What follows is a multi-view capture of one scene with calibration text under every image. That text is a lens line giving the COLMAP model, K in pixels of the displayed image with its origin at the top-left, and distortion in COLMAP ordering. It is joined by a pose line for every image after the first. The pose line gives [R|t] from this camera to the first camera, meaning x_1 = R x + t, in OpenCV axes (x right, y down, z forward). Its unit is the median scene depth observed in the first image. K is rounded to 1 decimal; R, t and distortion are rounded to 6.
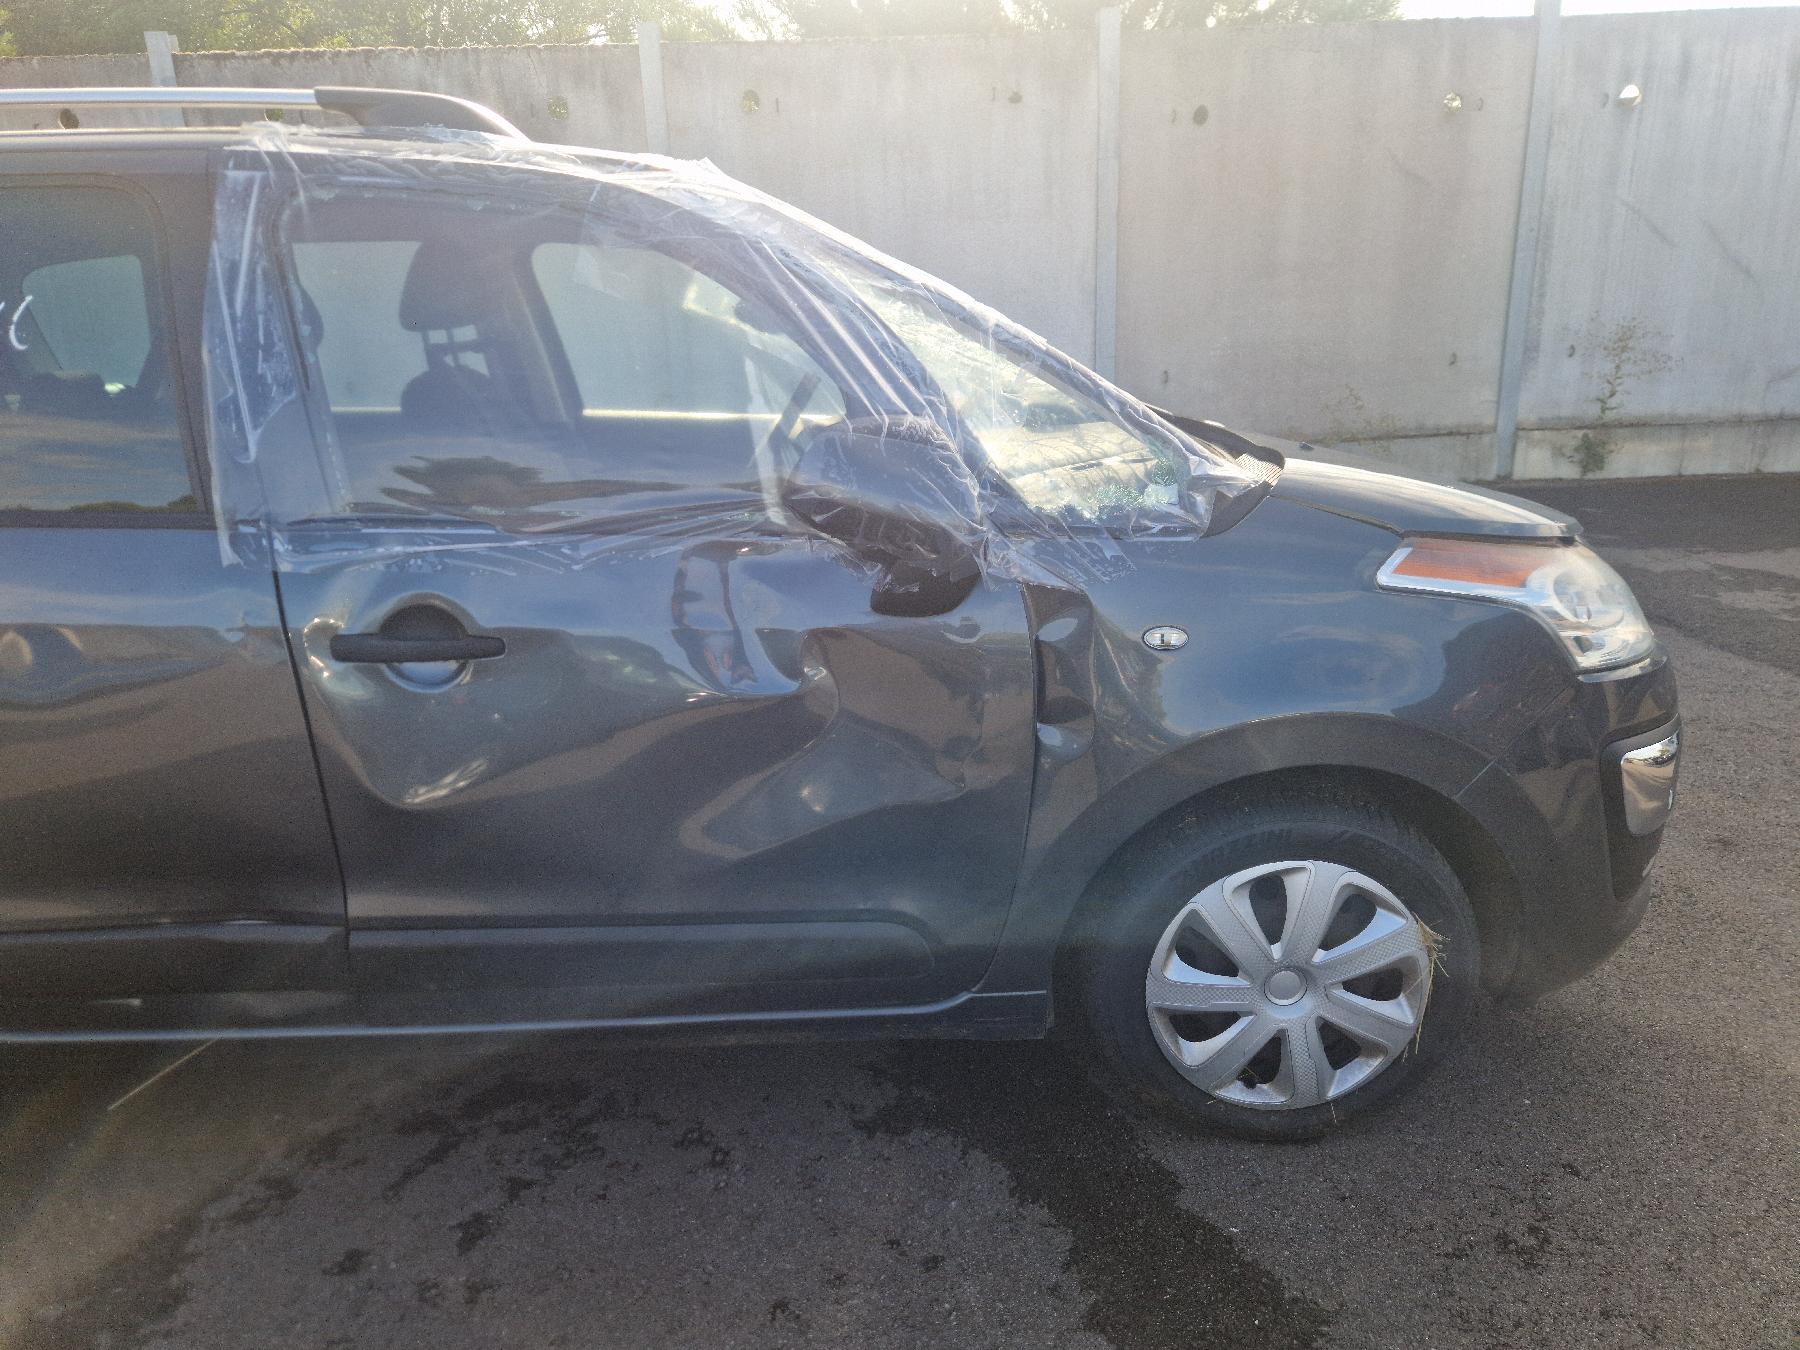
lens RADIAL K [[1202.4, 0, 902.3], [0, 1202.4, 671.0], [0, 0, 1]] dist [0.070021, -0.053904]
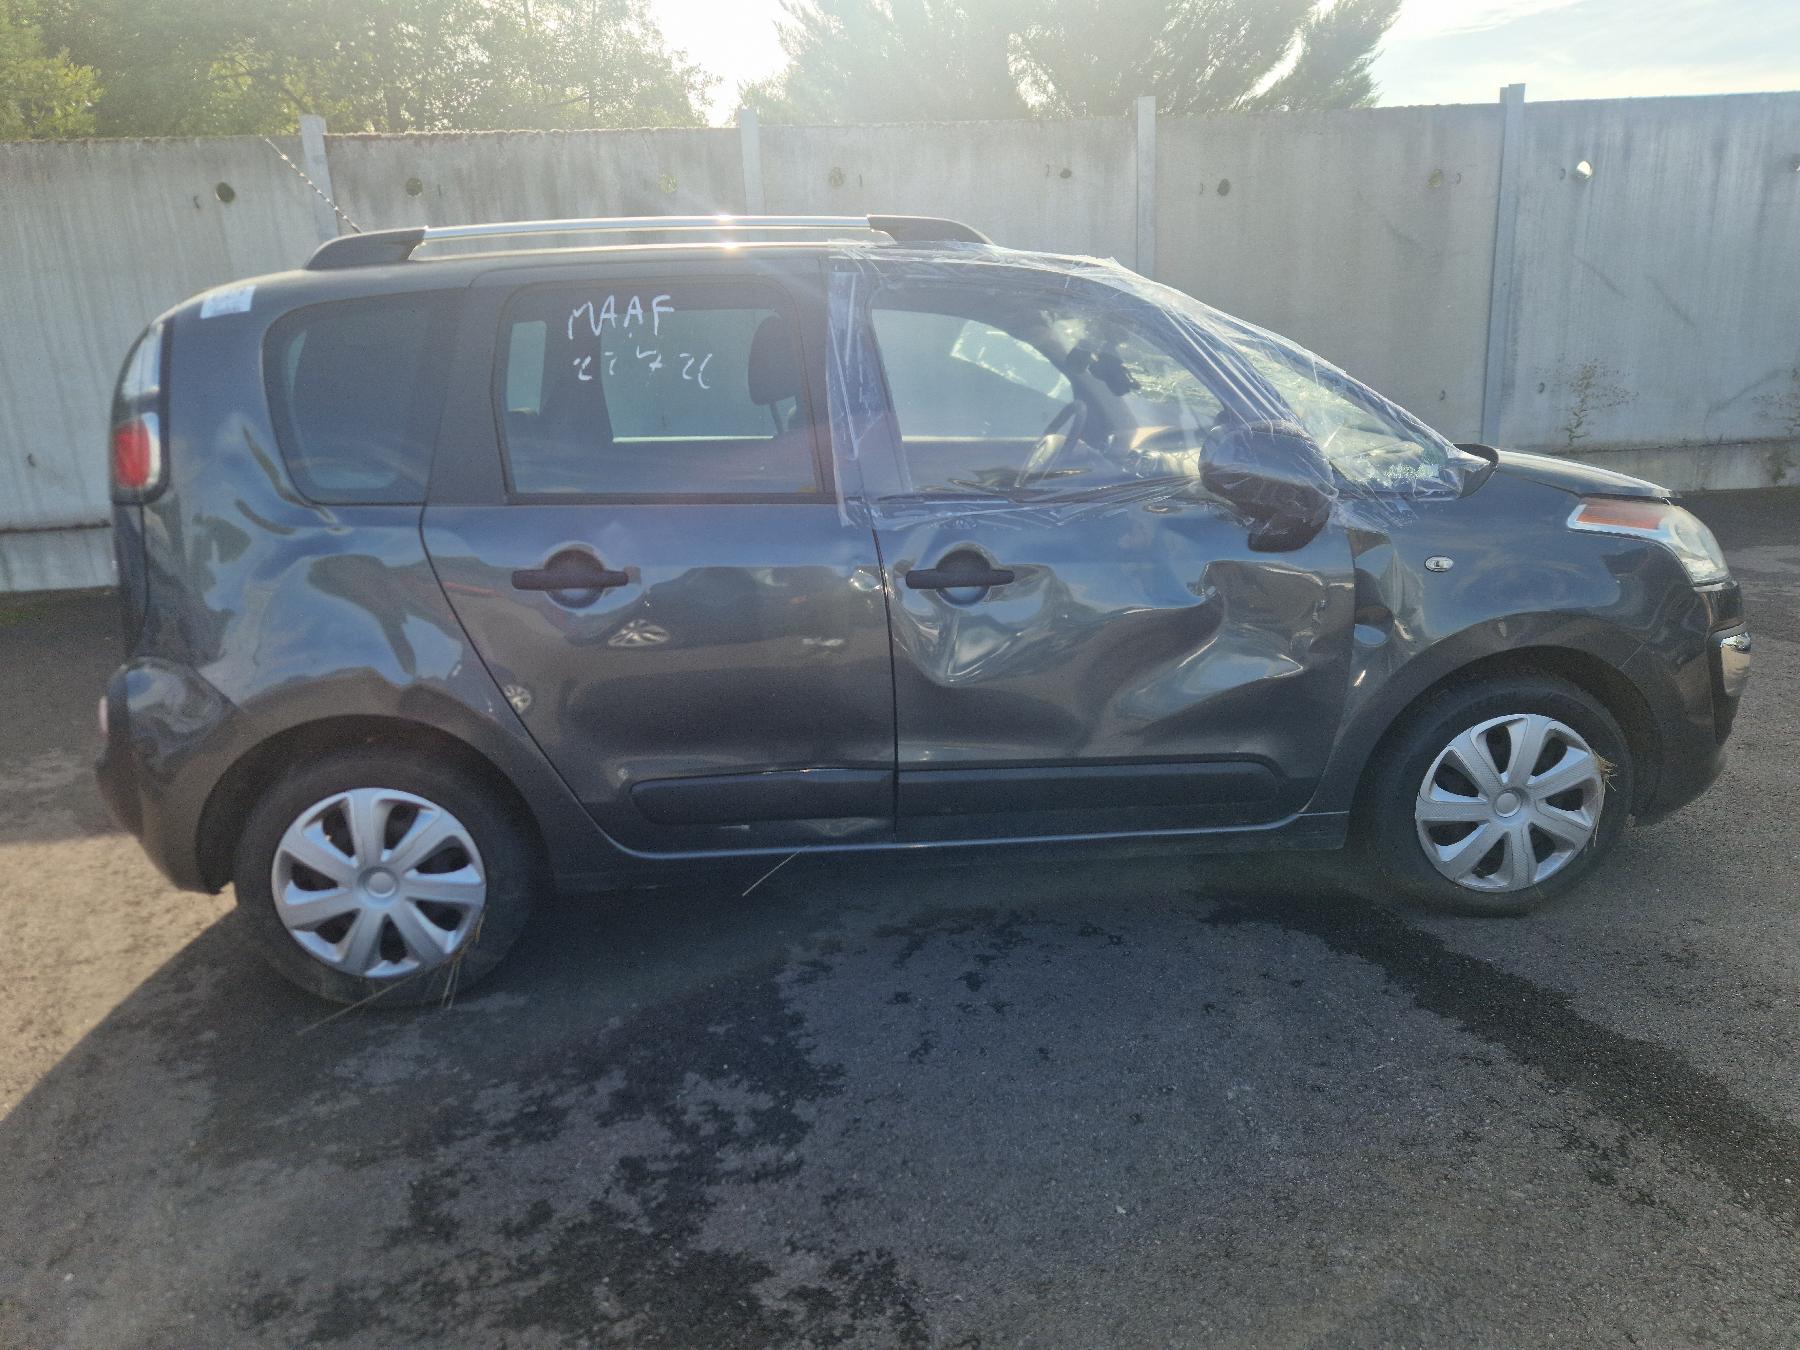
lens RADIAL K [[1218.2, 0, 899.8], [0, 1218.2, 669.2], [0, 0, 1]] dist [0.077432, -0.071005]
pose [[0.998187, -0.021767, 0.056108, -0.538955], [0.024010, 0.998926, -0.039617, 0.147437], [-0.055186, 0.040892, 0.997638, -0.499707]]
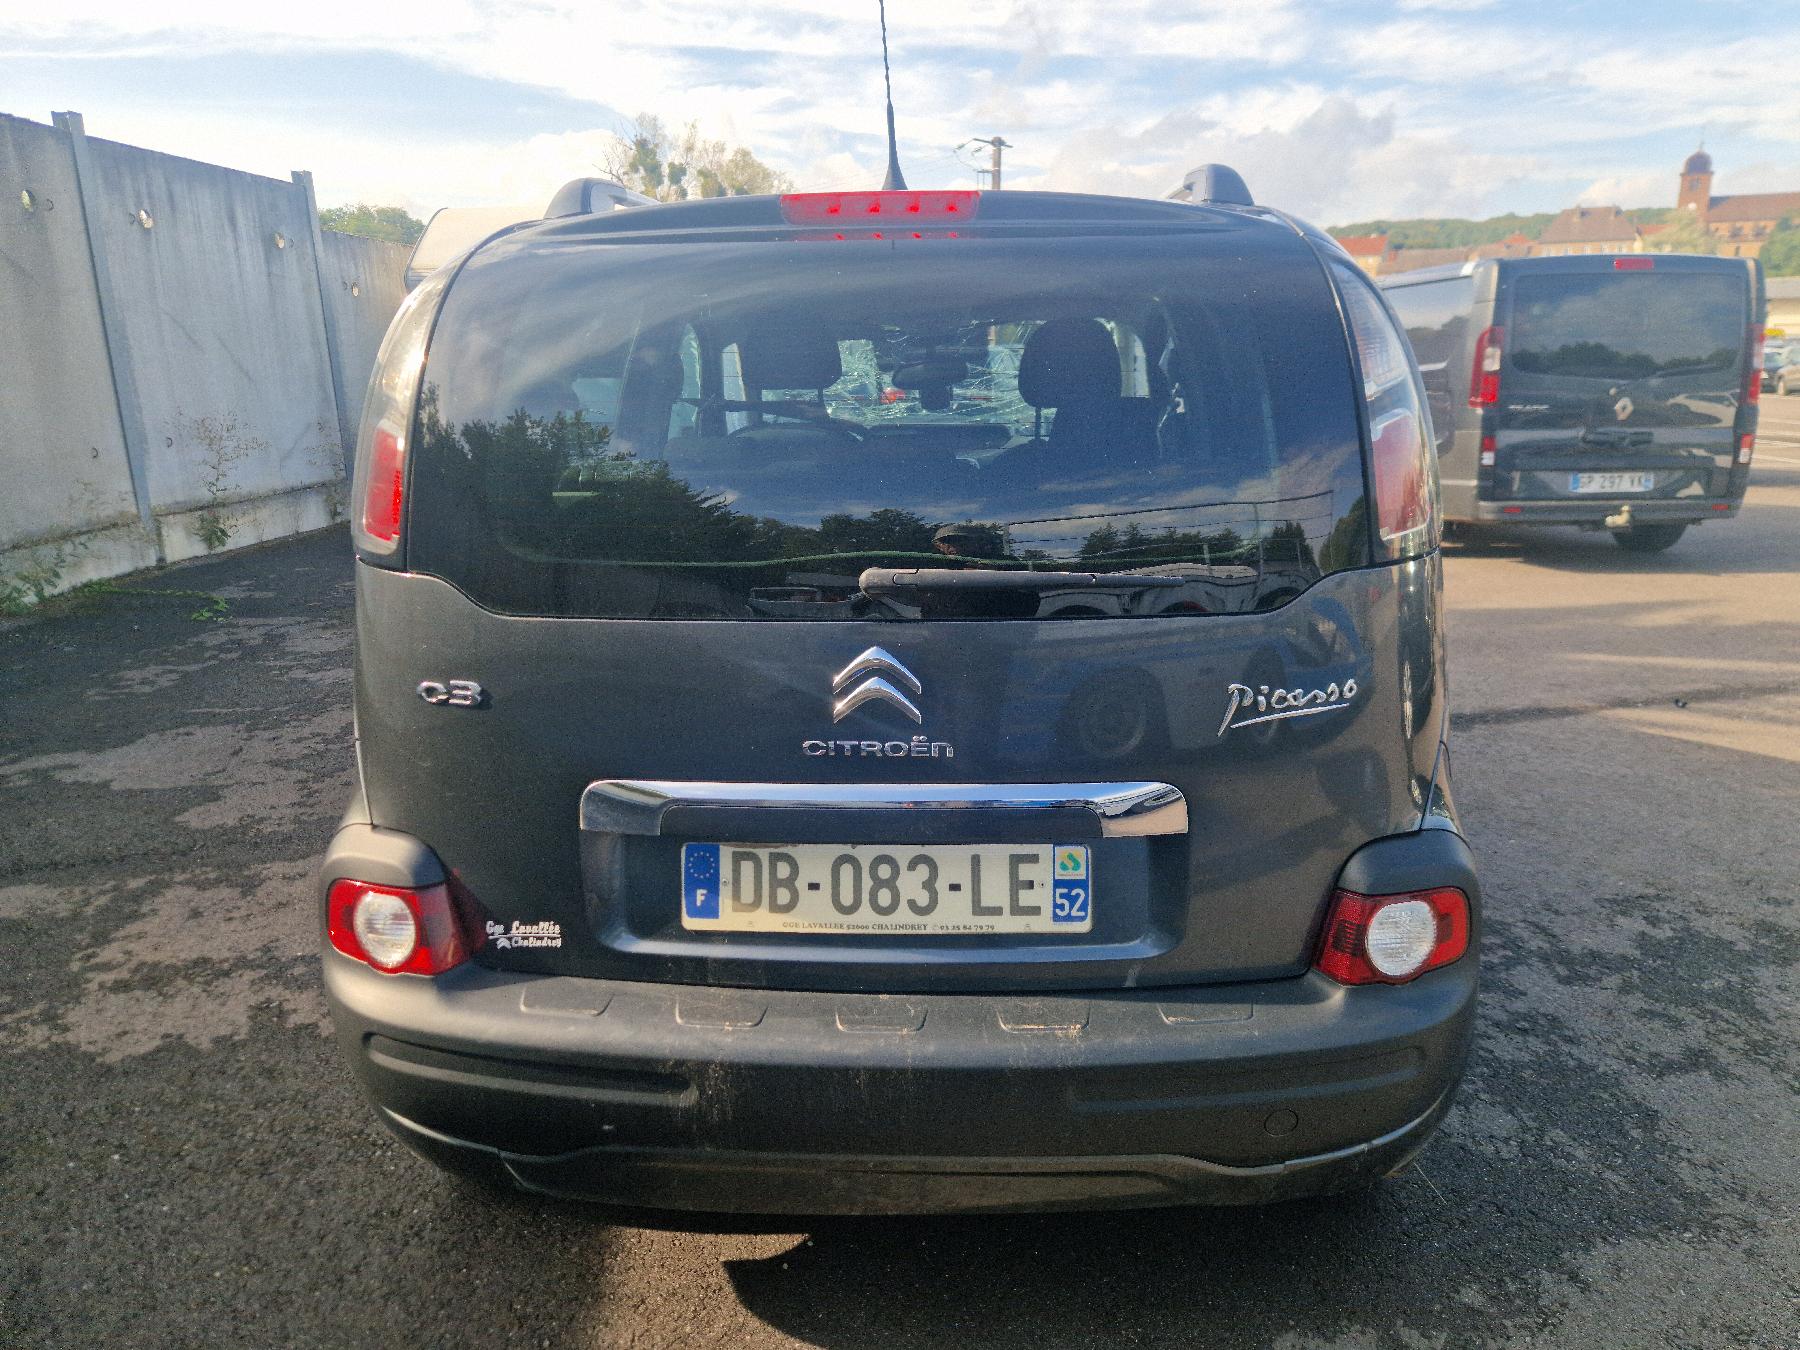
lens RADIAL K [[1218.2, 0, 899.8], [0, 1218.2, 669.2], [0, 0, 1]] dist [0.077432, -0.071005]
pose [[0.074350, -0.216441, 0.973460, -2.232660], [0.308066, 0.933401, 0.184005, -0.317588], [-0.948455, 0.286209, 0.136077, 1.222273]]
